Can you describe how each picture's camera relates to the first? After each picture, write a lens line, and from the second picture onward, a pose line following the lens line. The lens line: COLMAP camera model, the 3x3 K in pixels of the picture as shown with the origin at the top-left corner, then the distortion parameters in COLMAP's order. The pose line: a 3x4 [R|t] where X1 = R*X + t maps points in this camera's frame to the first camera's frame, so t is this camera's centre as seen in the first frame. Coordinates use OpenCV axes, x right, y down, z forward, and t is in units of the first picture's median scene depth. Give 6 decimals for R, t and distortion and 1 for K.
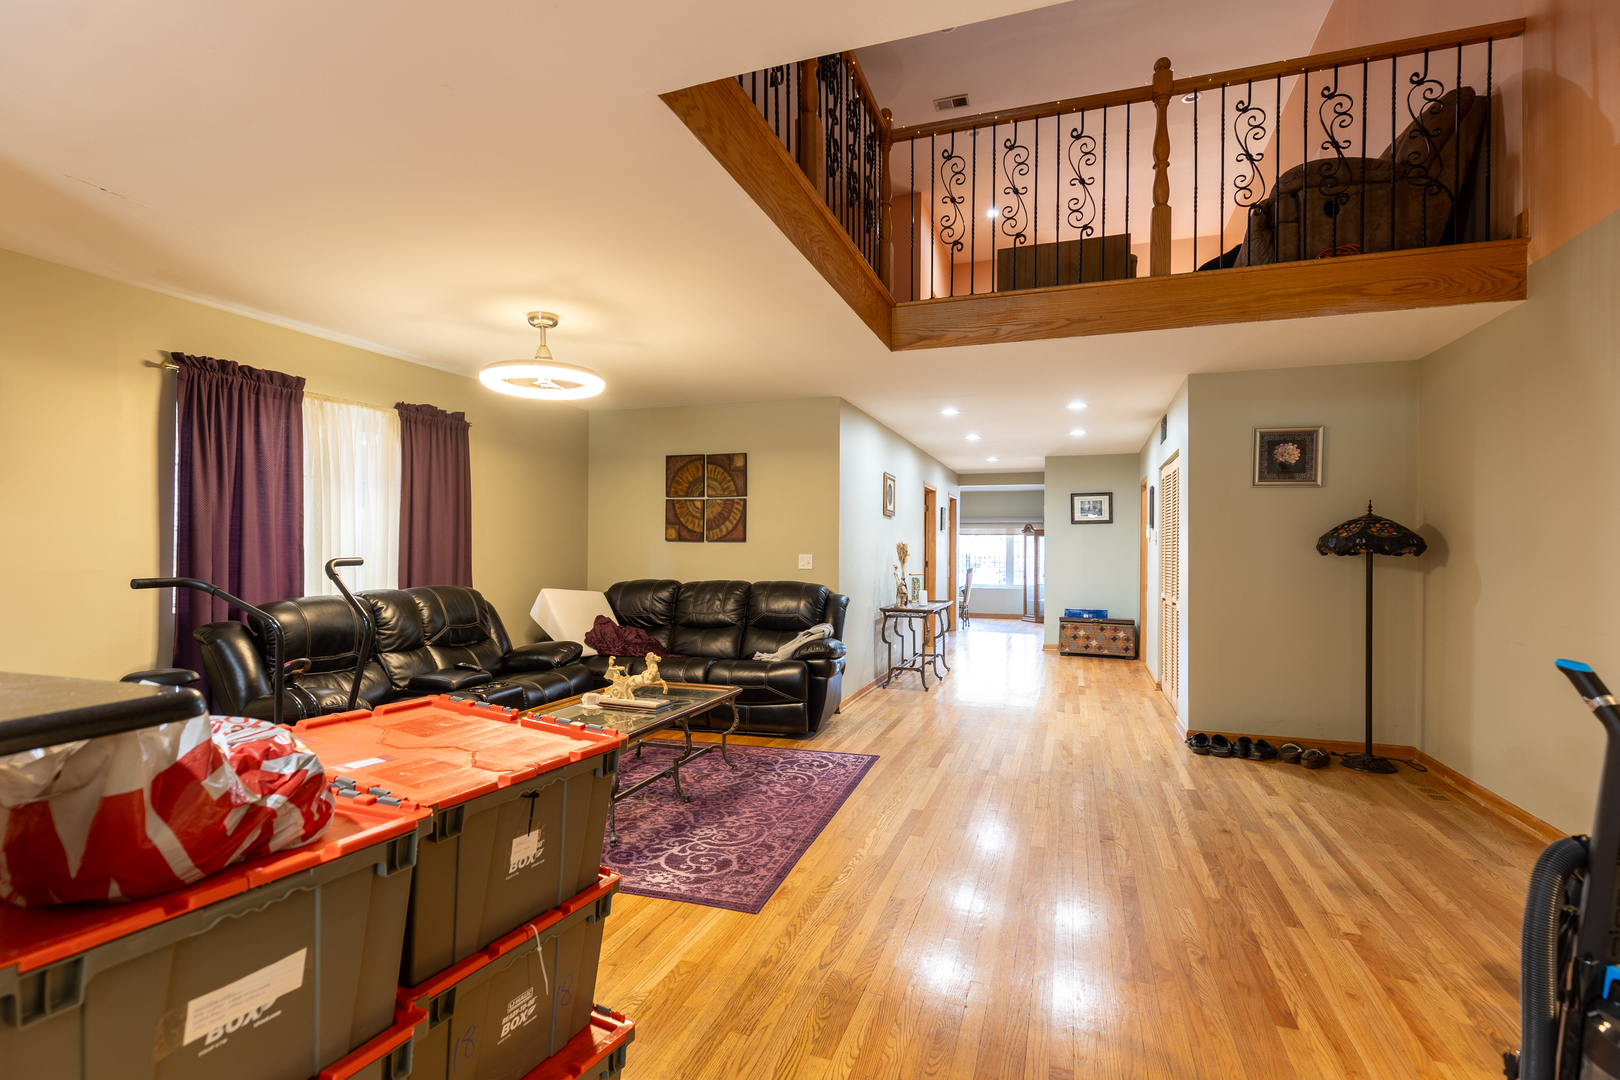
lens RADIAL K [[726.7, 0, 804.8], [0, 726.7, 544.6], [0, 0, 1]] dist [0.012155, -0.003685]
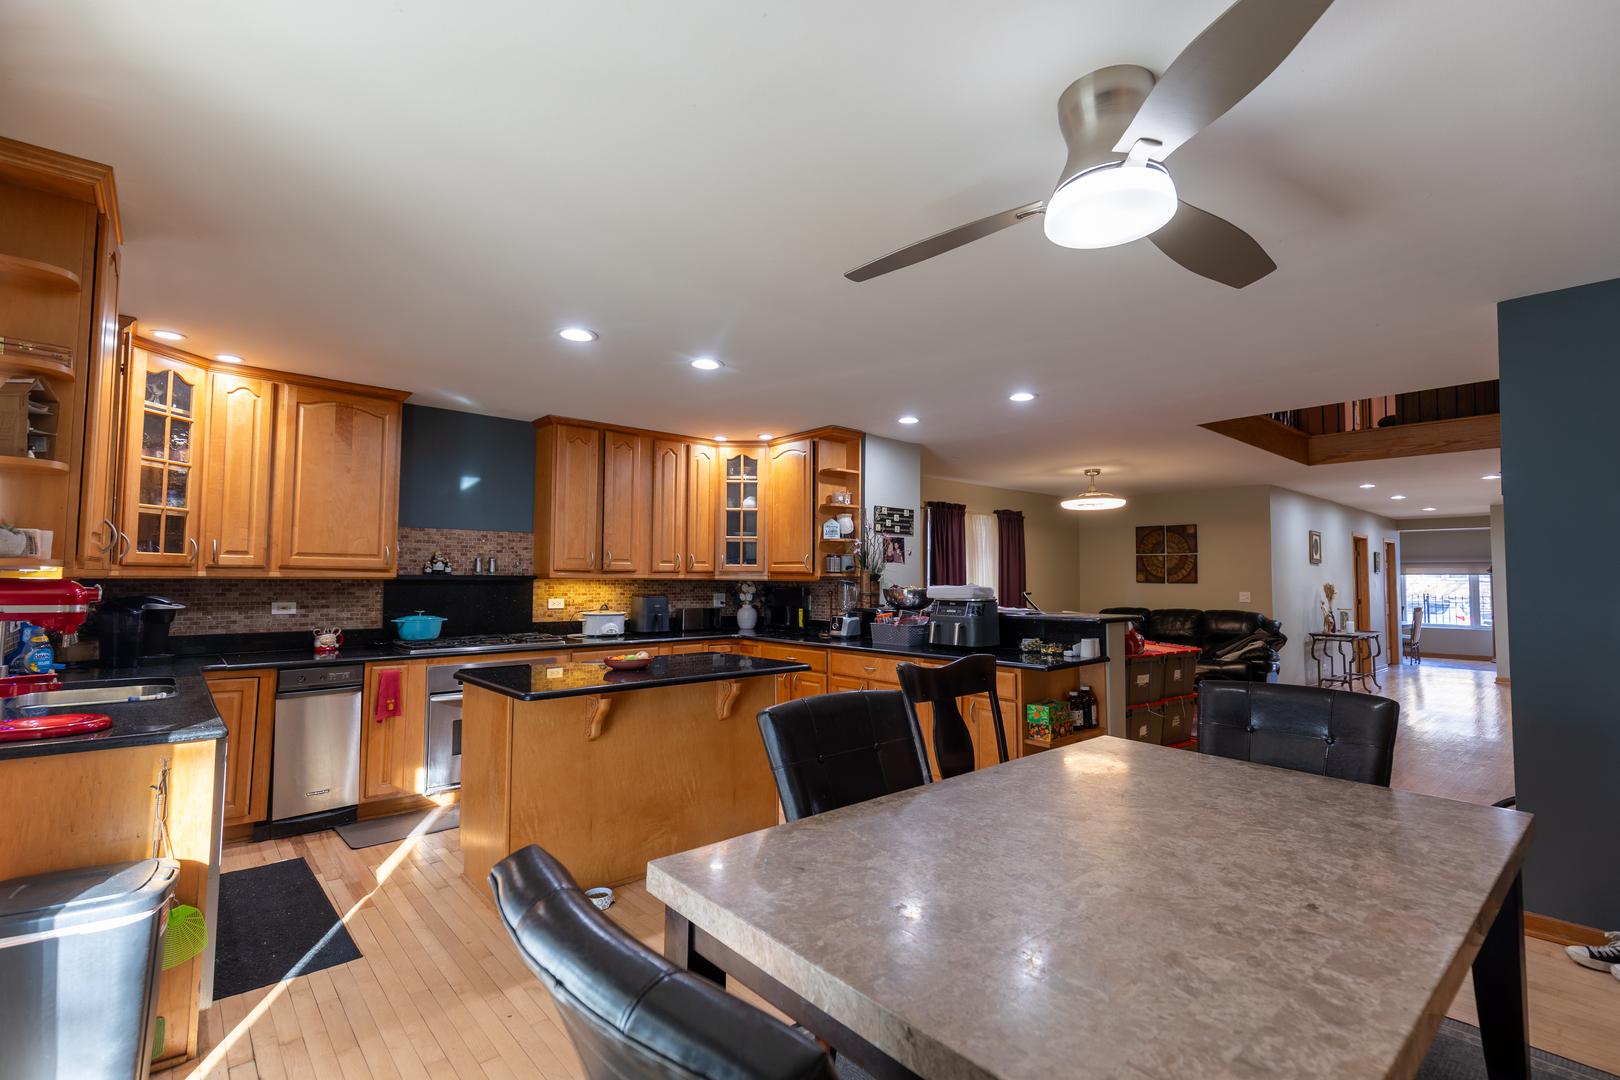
lens RADIAL K [[726.7, 0, 805.3], [0, 726.7, 543.0], [0, 0, 1]] dist [0.012155, -0.003685]
pose [[0.871912, -0.022937, -0.489125, -0.042695], [-0.002286, 0.998701, -0.050908, -0.007149], [0.489657, 0.045505, 0.870727, -0.617325]]
